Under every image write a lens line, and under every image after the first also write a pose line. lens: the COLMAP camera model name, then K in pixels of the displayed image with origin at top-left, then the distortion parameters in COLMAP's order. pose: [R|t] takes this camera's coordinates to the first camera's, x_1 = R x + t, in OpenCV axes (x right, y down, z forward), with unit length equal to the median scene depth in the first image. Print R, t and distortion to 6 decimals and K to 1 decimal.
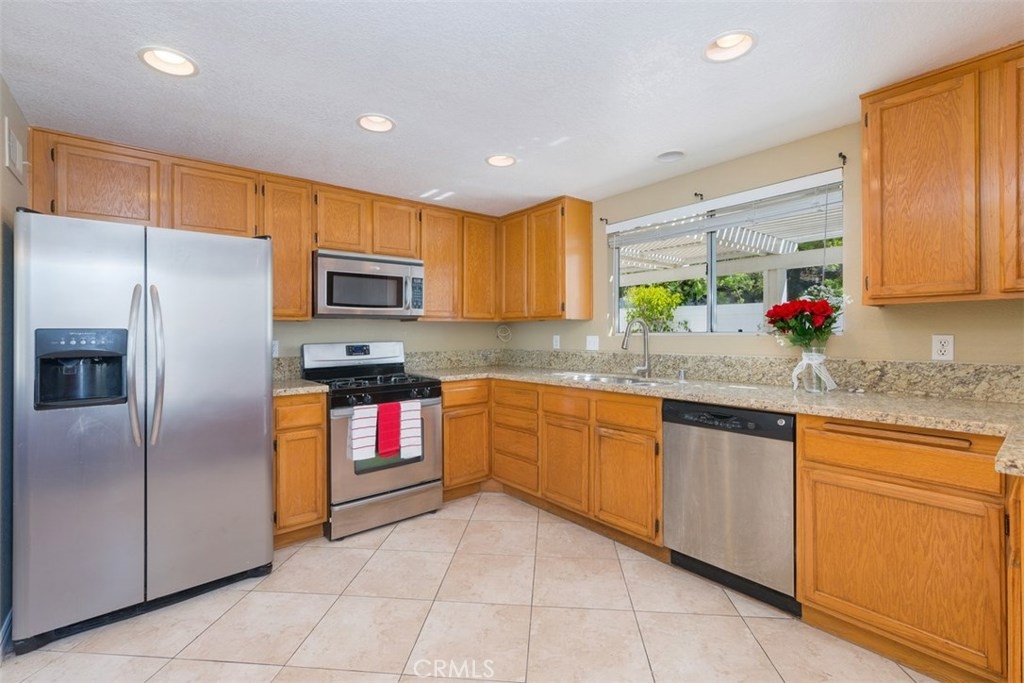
lens RADIAL K [[449.8, 0, 505.4], [0, 449.8, 337.4], [0, 0, 1]] dist [-0.003092, -0.000707]
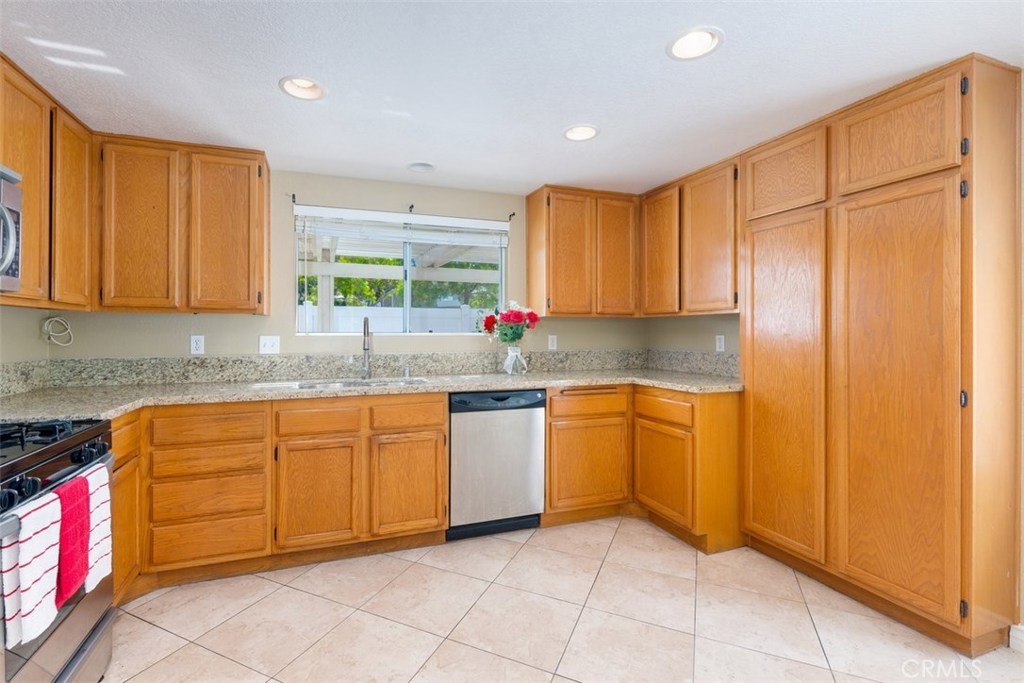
lens RADIAL K [[449.8, 0, 501.3], [0, 449.8, 340.2], [0, 0, 1]] dist [-0.003092, -0.000707]
pose [[0.331266, -0.008406, 0.943500, -0.604877], [0.004864, 0.999962, 0.007202, 0.000847], [-0.943525, 0.002203, 0.331295, 0.489967]]
